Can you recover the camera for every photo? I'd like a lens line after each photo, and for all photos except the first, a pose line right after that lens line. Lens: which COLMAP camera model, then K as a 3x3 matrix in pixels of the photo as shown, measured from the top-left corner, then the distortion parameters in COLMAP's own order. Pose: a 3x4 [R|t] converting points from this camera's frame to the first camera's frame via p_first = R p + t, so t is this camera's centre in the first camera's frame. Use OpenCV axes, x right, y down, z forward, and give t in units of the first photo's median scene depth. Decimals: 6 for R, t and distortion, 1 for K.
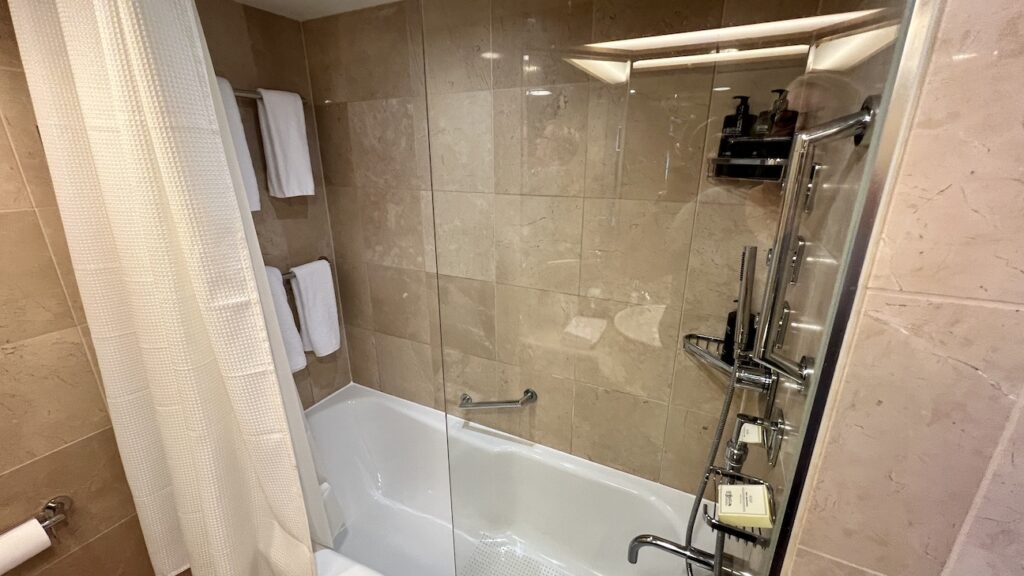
lens RADIAL K [[407.0, 0, 510.6], [0, 407.0, 284.9], [0, 0, 1]] dist [0.000631, 0.000059]
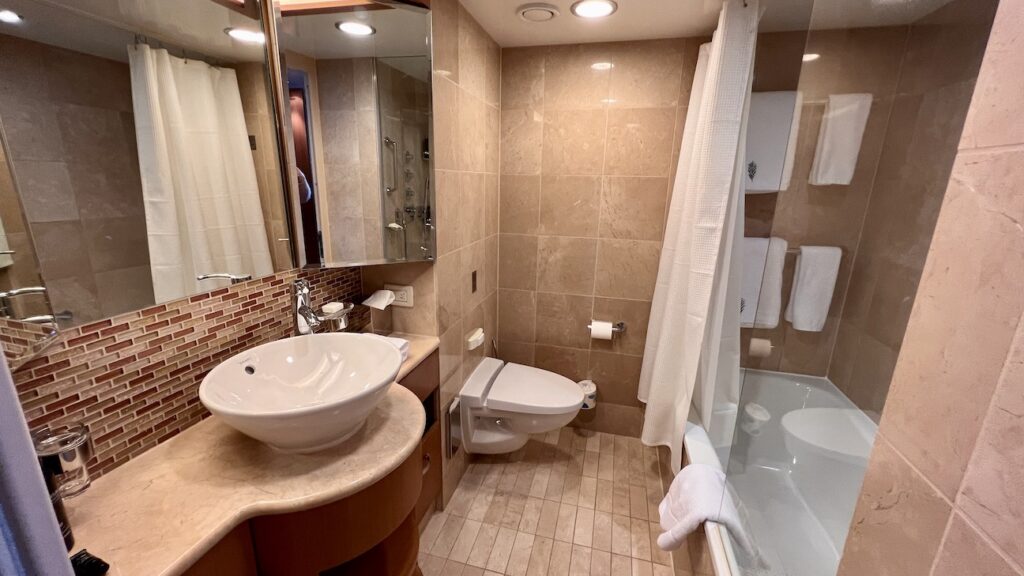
lens RADIAL K [[407.0, 0, 510.6], [0, 407.0, 284.9], [0, 0, 1]] dist [0.000631, 0.000059]
pose [[0.210357, 0.252572, -0.944435, 0.561573], [-0.323678, 0.929559, 0.176500, 0.170795], [0.922487, 0.268565, 0.277291, -0.093932]]
